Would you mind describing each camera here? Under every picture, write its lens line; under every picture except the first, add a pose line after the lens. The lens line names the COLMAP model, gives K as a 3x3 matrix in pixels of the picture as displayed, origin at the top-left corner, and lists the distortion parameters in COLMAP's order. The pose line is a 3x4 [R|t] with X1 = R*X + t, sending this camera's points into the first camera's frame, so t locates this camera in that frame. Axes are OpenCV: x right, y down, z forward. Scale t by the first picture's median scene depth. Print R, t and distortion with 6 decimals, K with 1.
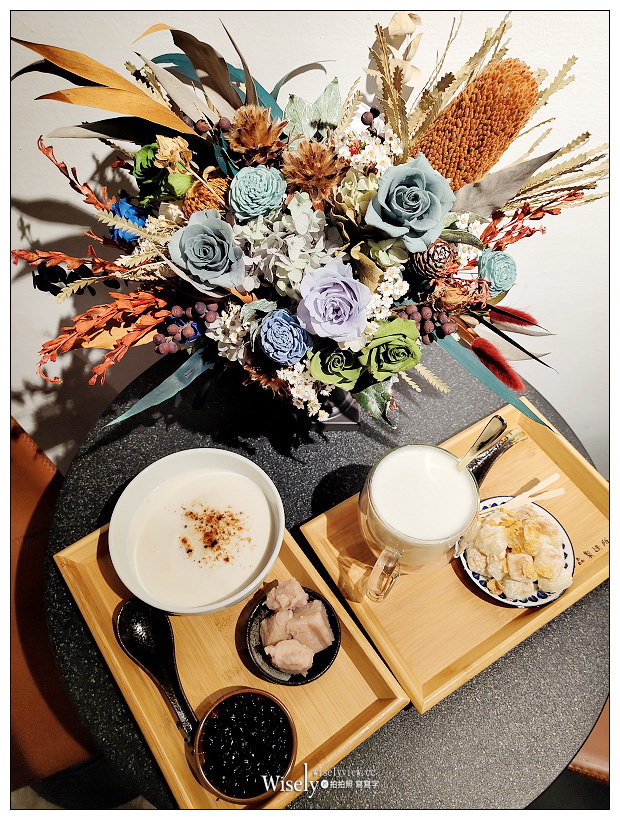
lens RADIAL K [[612.8, 0, 306.4], [0, 612.8, 406.5], [0, 0, 1]] dist [0.012464, -0.005884]
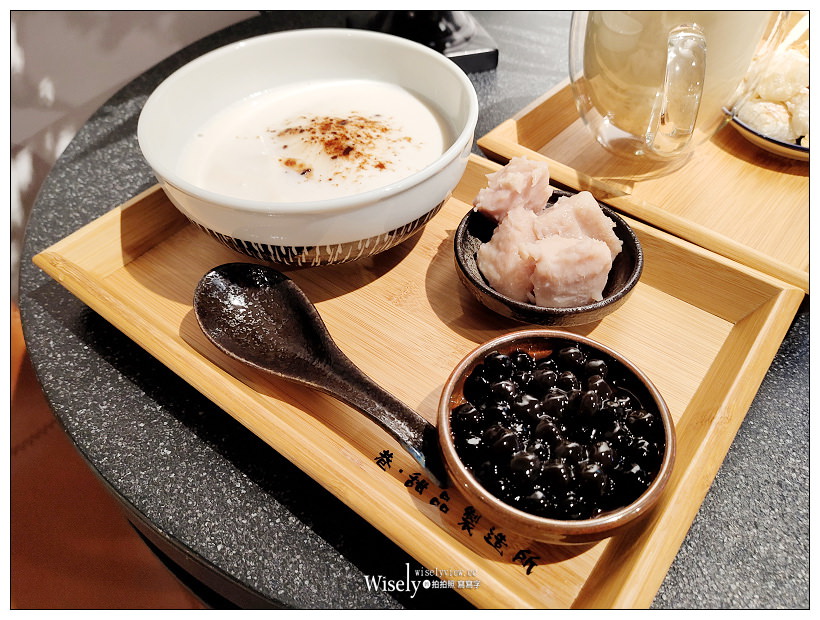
lens RADIAL K [[612.8, 0, 409.3], [0, 612.8, 311.3], [0, 0, 1]] dist [0.012464, -0.005884]
pose [[0.959117, -0.224981, 0.171690, -0.219159], [0.247001, 0.961584, -0.119779, 0.428230], [-0.138146, 0.157289, 0.977842, 0.490462]]
